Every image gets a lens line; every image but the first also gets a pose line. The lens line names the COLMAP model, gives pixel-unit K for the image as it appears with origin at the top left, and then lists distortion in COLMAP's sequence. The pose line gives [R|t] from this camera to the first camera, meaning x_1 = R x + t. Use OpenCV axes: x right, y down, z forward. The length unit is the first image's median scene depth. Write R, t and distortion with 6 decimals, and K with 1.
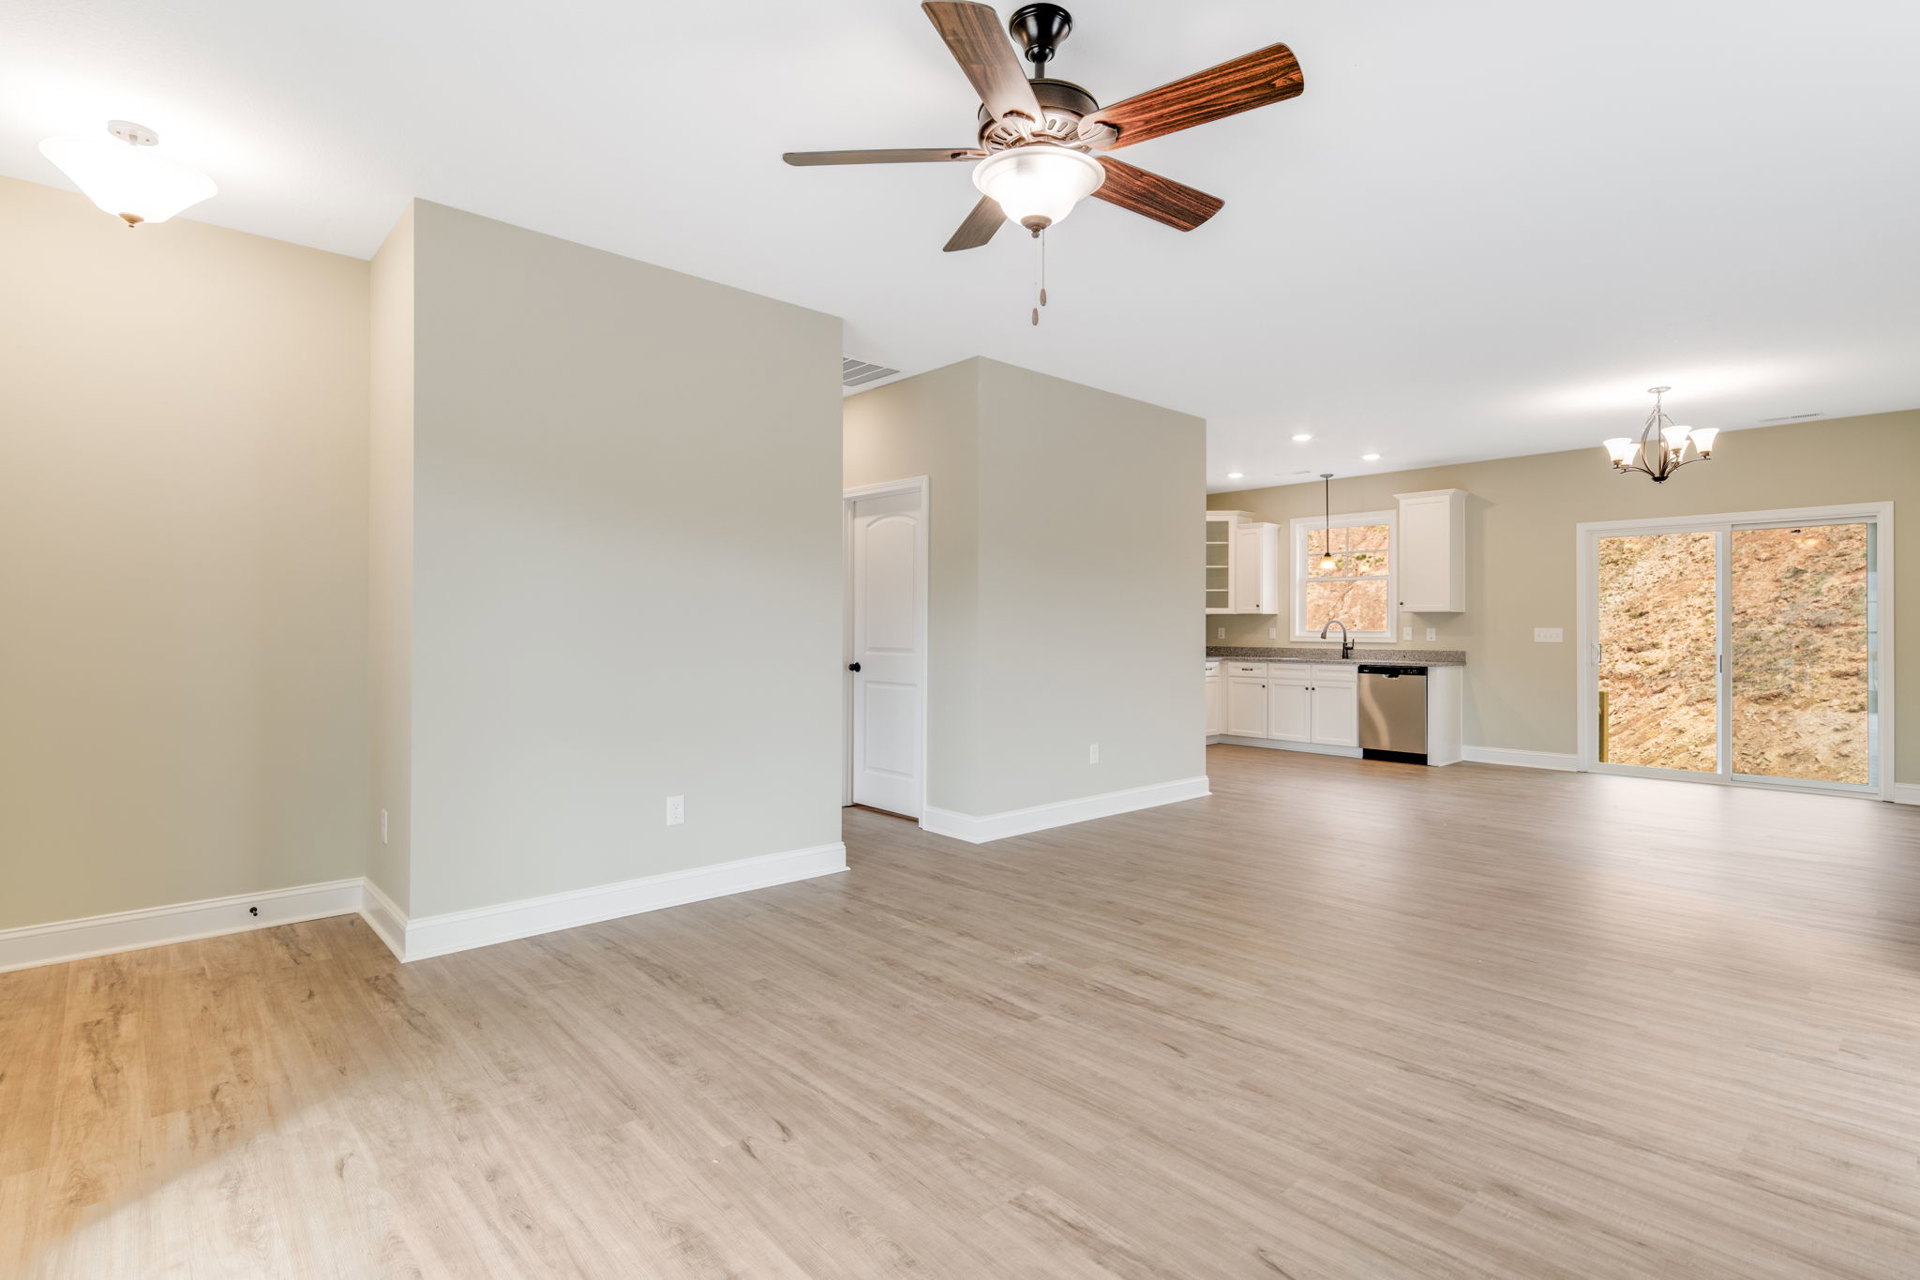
lens RADIAL K [[928.6, 0, 951.8], [0, 928.6, 625.3], [0, 0, 1]] dist [0.004197, -0.002281]
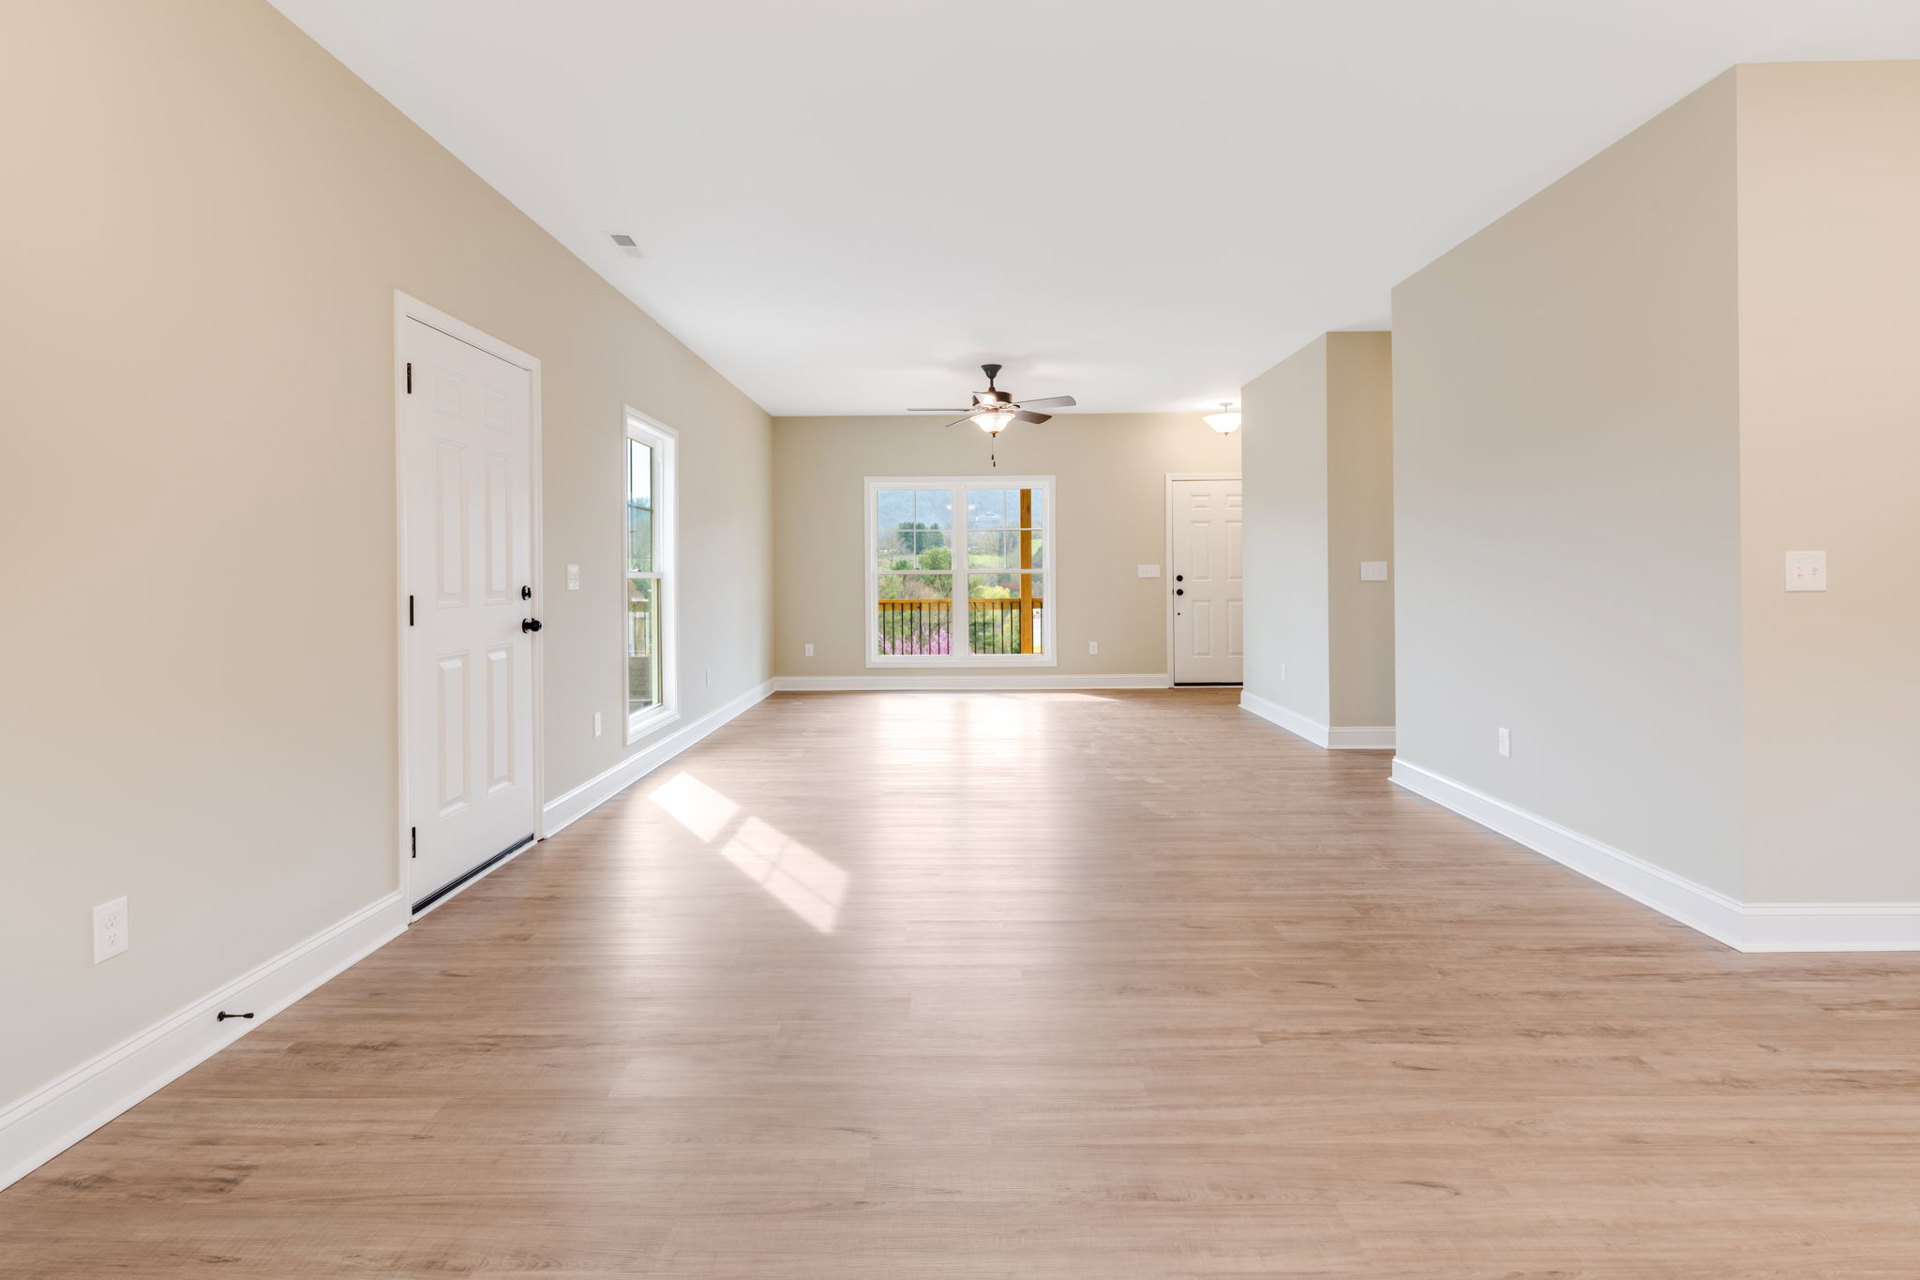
lens RADIAL K [[930.7, 0, 951.7], [0, 930.7, 569.1], [0, 0, 1]] dist [0.000765, -0.002250]
pose [[-0.678394, 0.000132, -0.734698, 1.478849], [0.009254, 0.999922, -0.008366, 0.016231], [0.734640, -0.012475, -0.678343, 1.822173]]
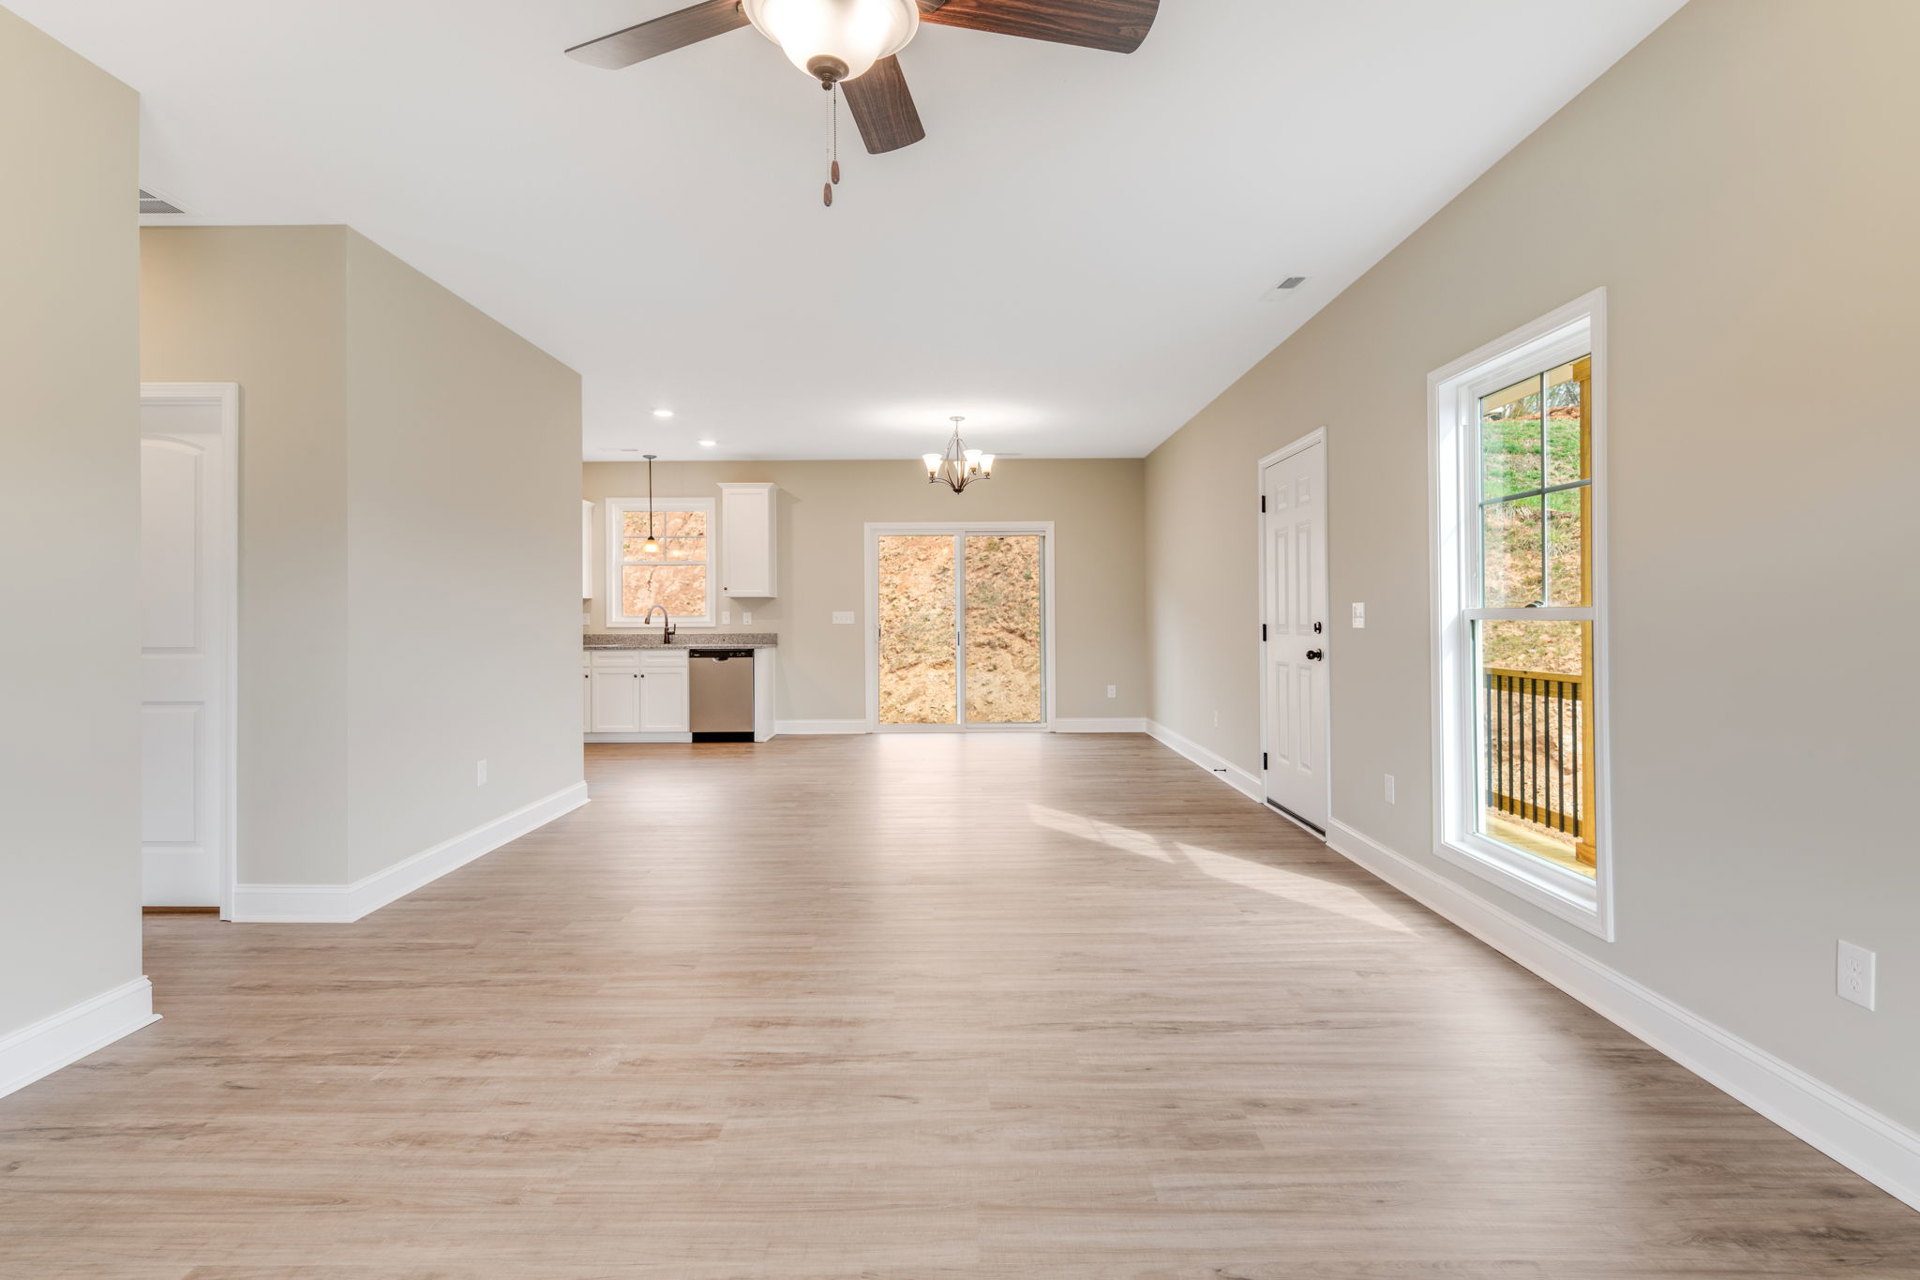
lens RADIAL K [[929.2, 0, 951.2], [0, 929.2, 611.8], [0, 0, 1]] dist [0.006948, -0.005841]
pose [[0.675461, -0.004796, 0.737380, -0.249818], [0.004731, 0.999986, 0.002171, 0.002448], [-0.737381, 0.002022, 0.675474, 0.262430]]
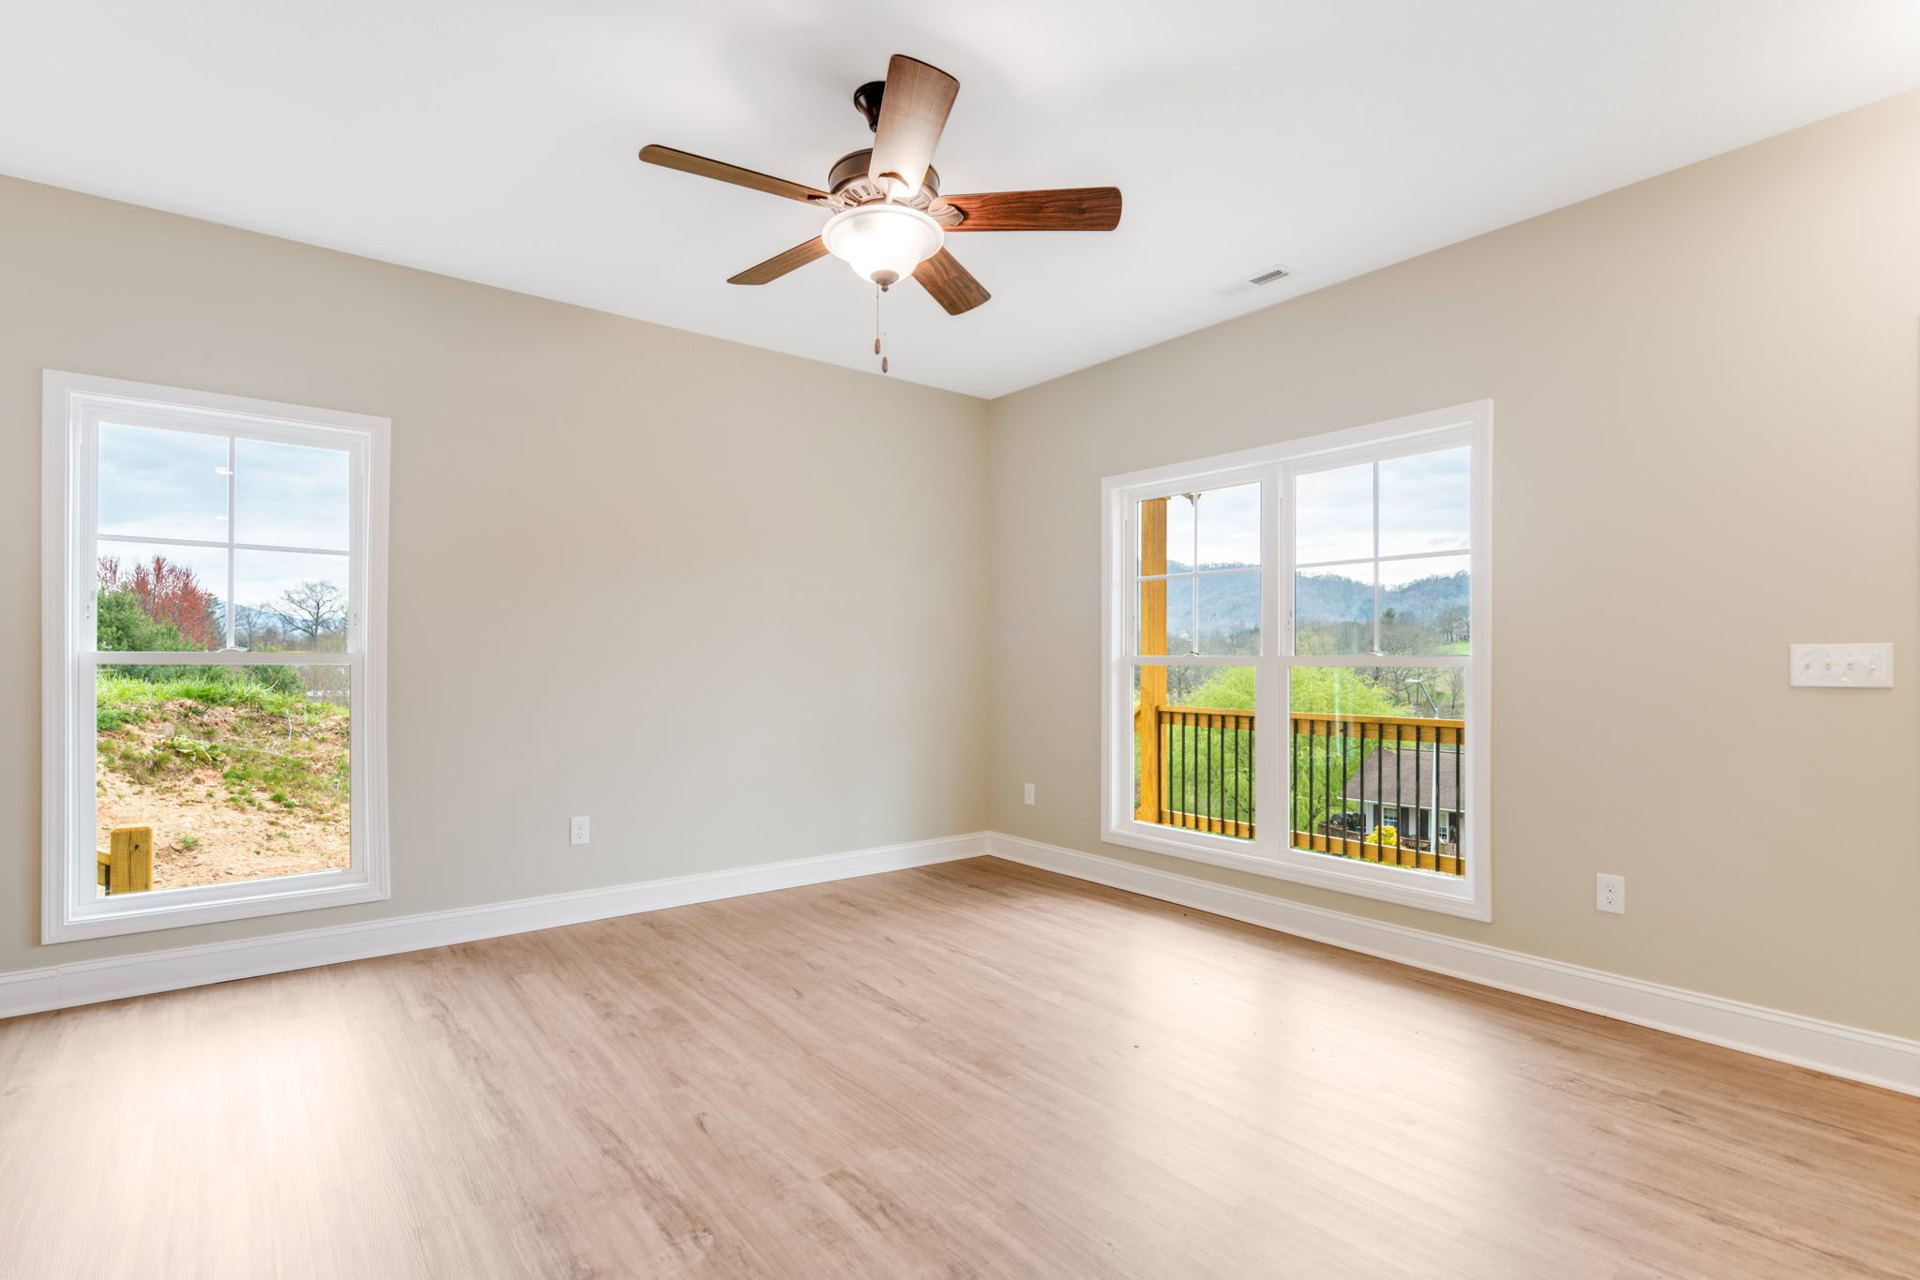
lens RADIAL K [[928.6, 0, 952.3], [0, 928.6, 656.7], [0, 0, 1]] dist [0.000381, -0.000657]
pose [[-0.997340, -0.005909, 0.072650, -0.043373], [-0.006450, 0.999953, -0.007202, 0.009018], [-0.072605, -0.007652, -0.997331, 1.294630]]
